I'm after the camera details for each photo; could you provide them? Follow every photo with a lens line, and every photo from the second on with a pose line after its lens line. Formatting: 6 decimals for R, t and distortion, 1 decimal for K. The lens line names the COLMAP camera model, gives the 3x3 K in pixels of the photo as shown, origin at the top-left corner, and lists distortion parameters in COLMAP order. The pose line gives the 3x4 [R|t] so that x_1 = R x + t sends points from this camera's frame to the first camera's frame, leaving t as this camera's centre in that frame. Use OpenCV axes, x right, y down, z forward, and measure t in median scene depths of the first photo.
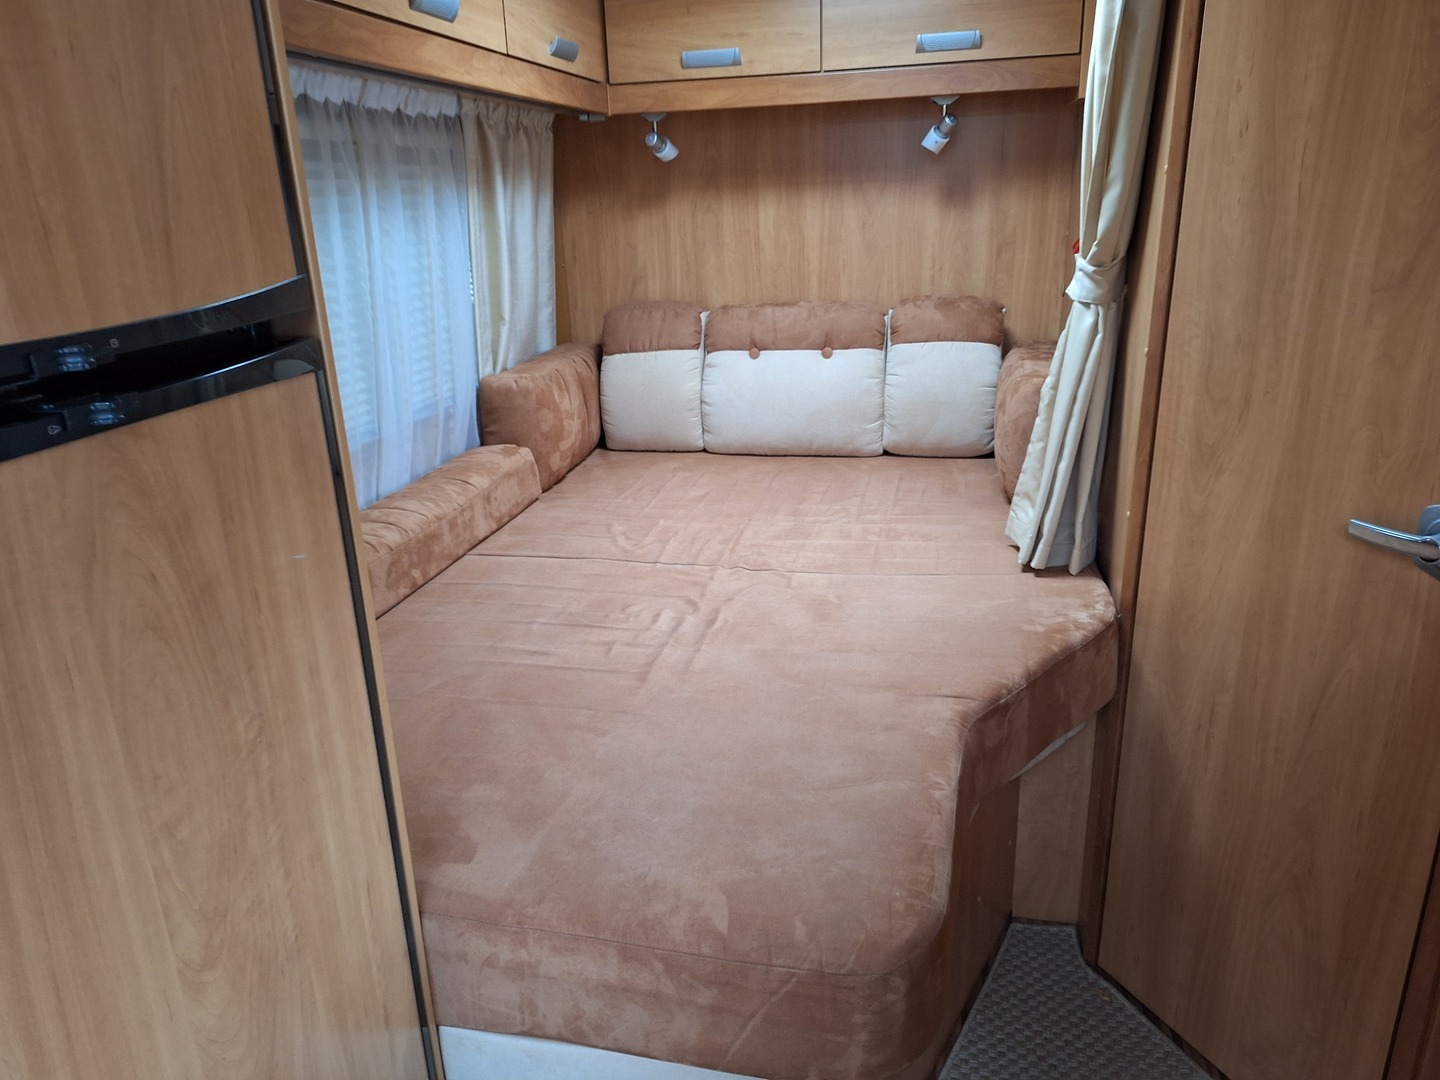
lens RADIAL K [[995.7, 0, 722.5], [0, 995.7, 534.4], [0, 0, 1]] dist [0.061804, -0.057911]
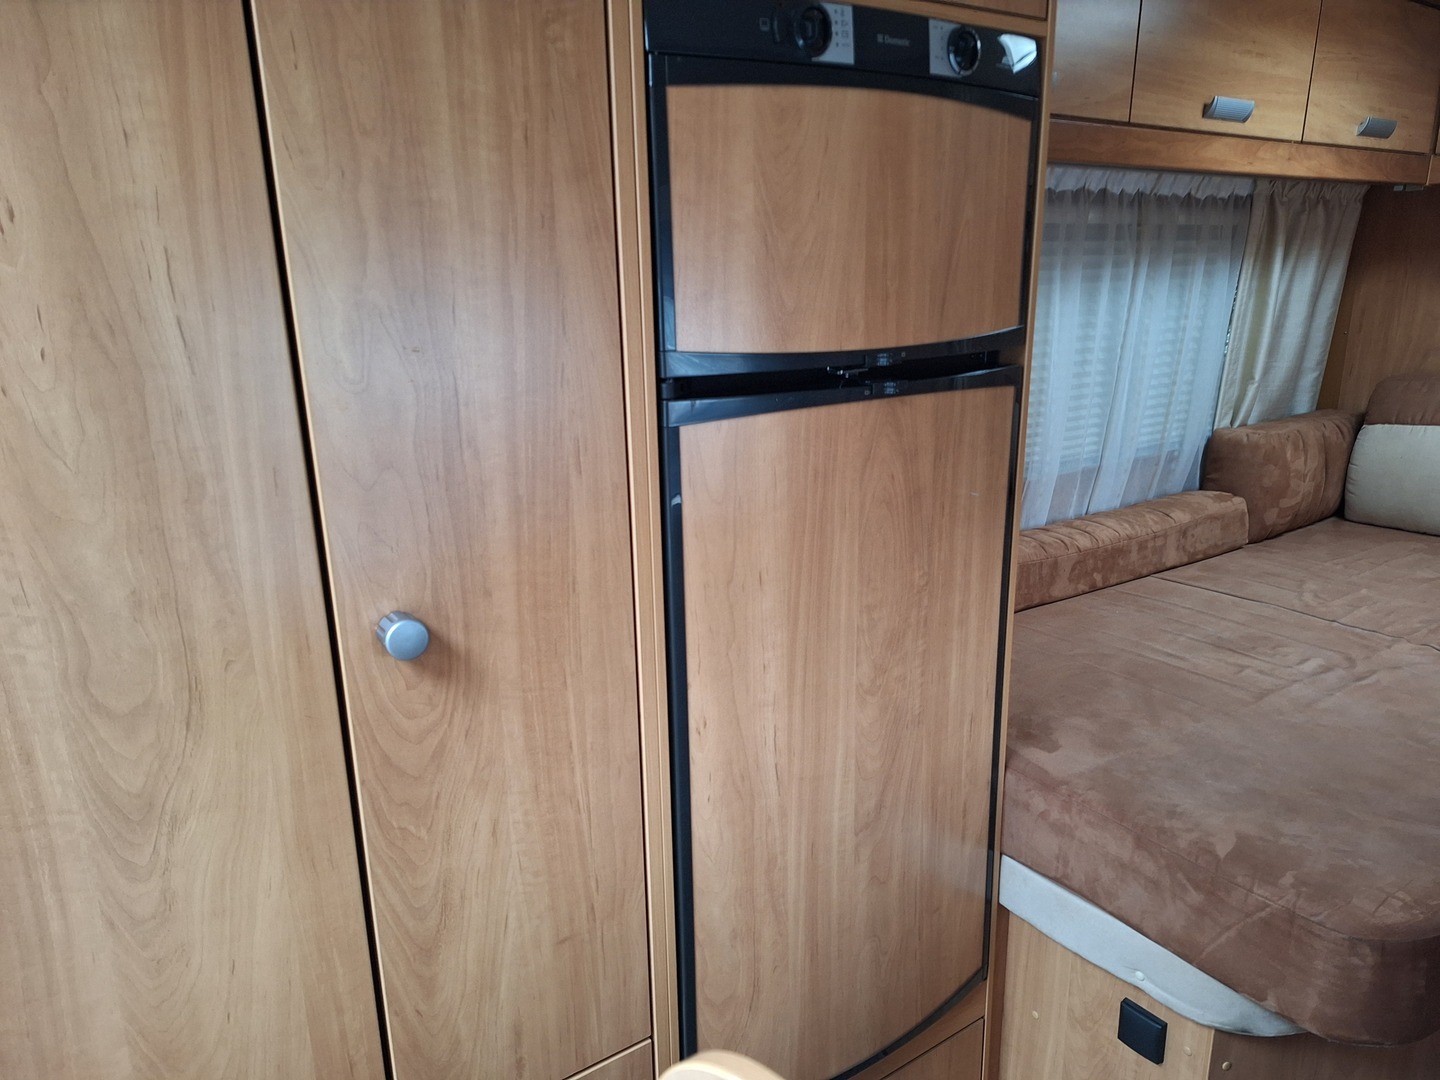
lens RADIAL K [[995.7, 0, 718.4], [0, 995.7, 526.0], [0, 0, 1]] dist [0.061804, -0.057911]
pose [[0.722565, 0.184838, -0.666134, 0.165366], [-0.226410, 0.973722, 0.024597, 0.056676], [0.653176, 0.133046, 0.745426, -0.213121]]
